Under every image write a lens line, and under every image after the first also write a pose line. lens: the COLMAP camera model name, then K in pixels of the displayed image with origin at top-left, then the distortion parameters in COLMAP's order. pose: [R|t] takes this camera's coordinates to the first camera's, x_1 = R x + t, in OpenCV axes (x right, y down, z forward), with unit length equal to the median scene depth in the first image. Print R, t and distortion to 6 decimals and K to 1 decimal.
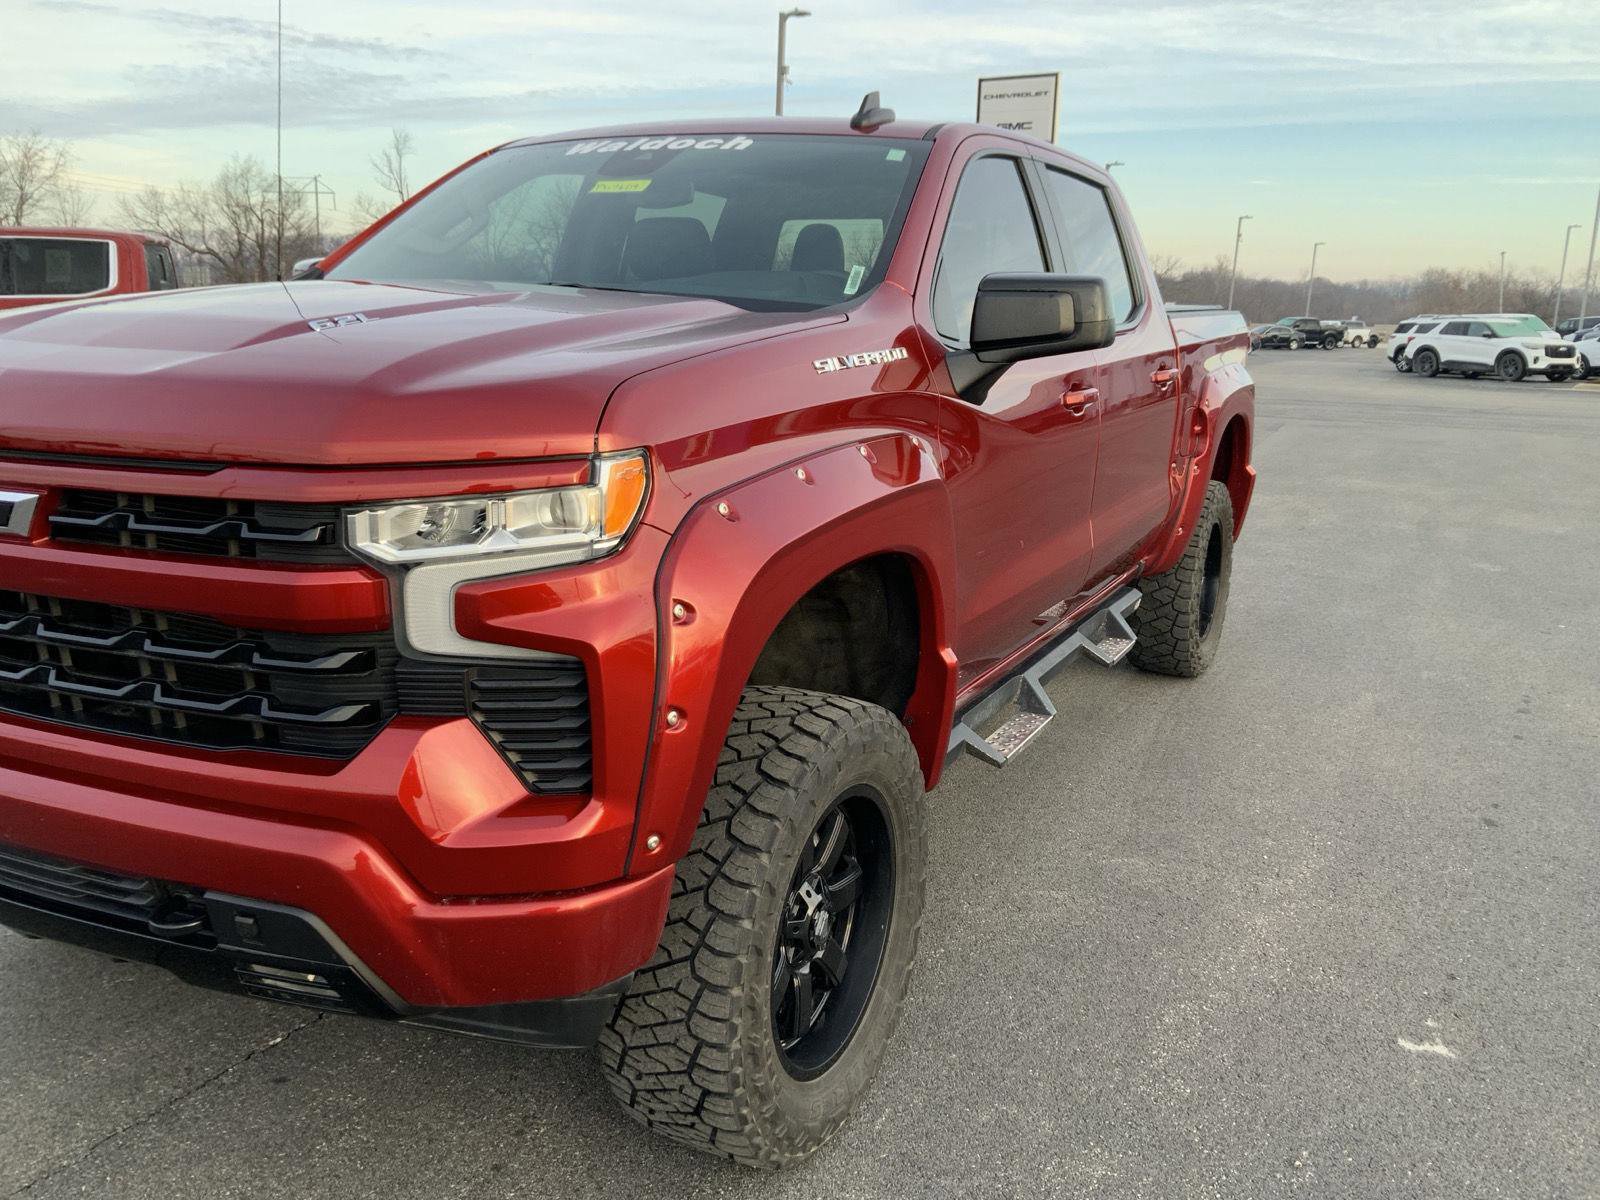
lens RADIAL K [[1310.0, 0, 802.3], [0, 1310.0, 600.6], [0, 0, 1]] dist [0.084373, -0.171732]
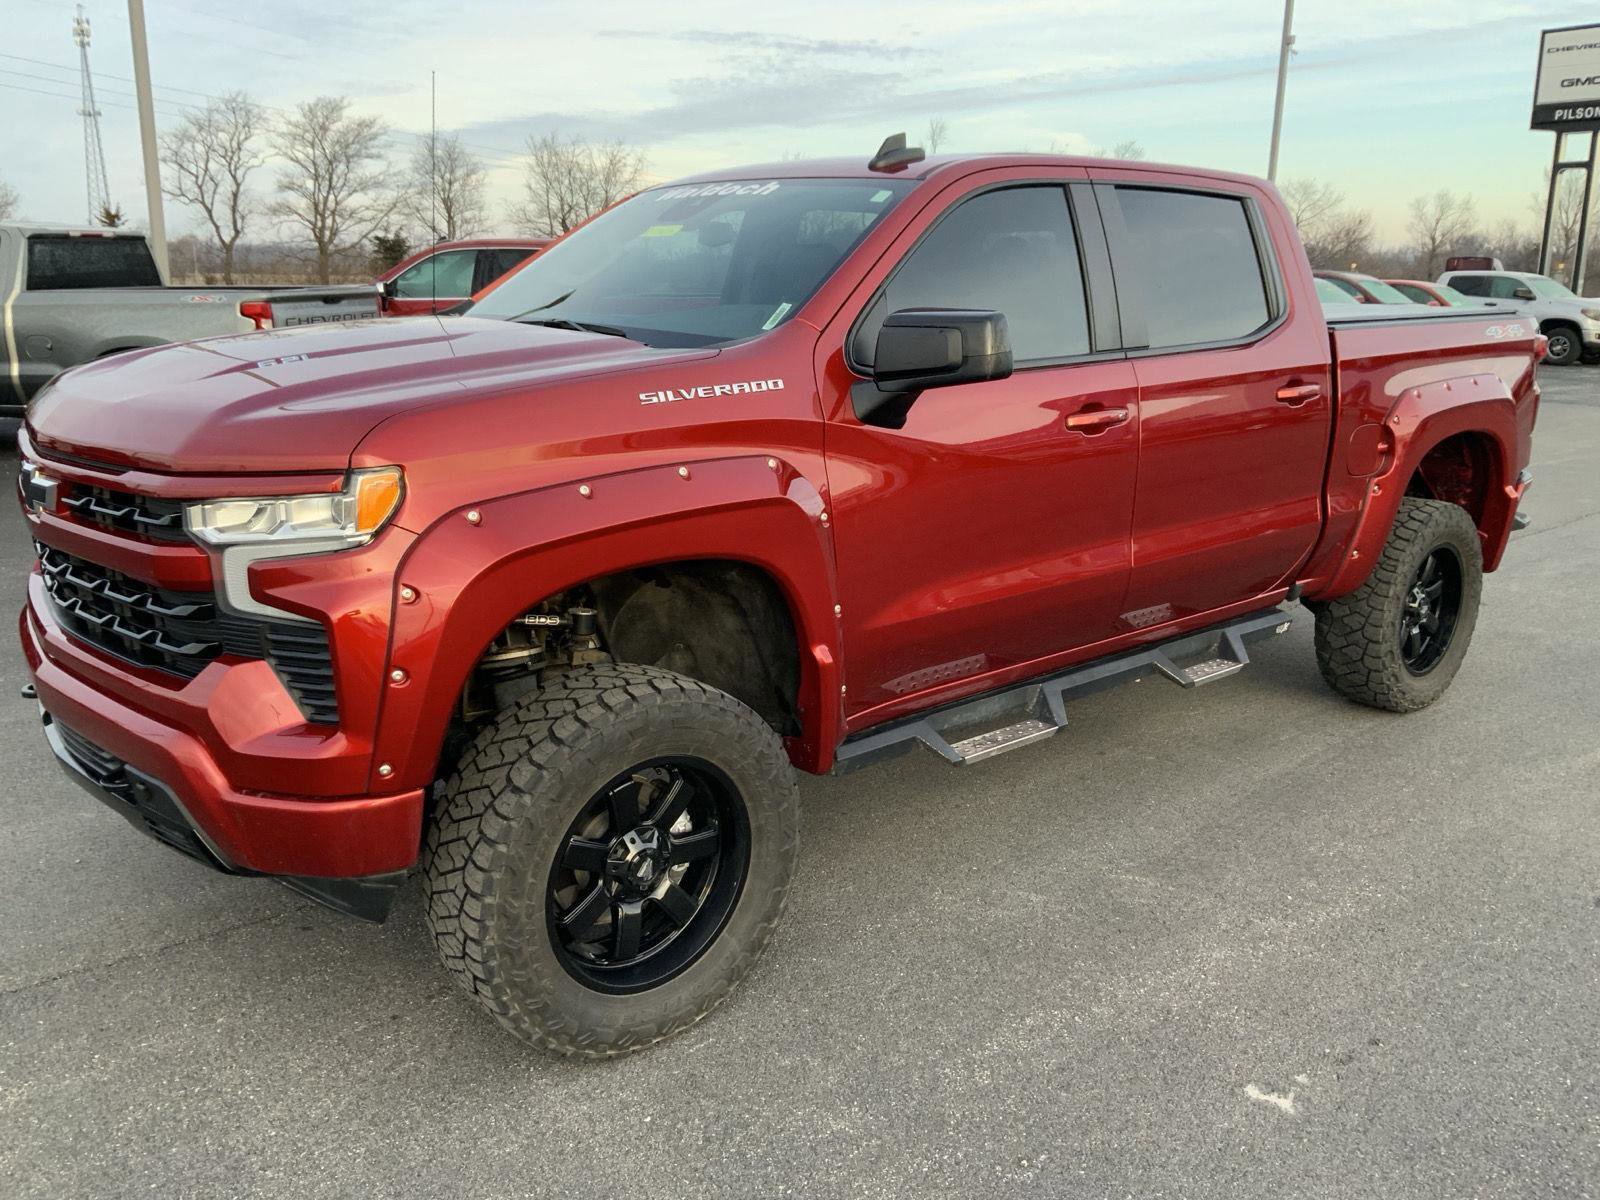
lens RADIAL K [[1304.2, 0, 800.0], [0, 1304.2, 600.0], [0, 0, 1]] dist [0.079775, -0.109919]
pose [[0.926833, 0.077451, -0.367399, 0.657955], [-0.072153, 0.996996, 0.028157, -0.044739], [0.368477, 0.000412, 0.929637, -0.054797]]
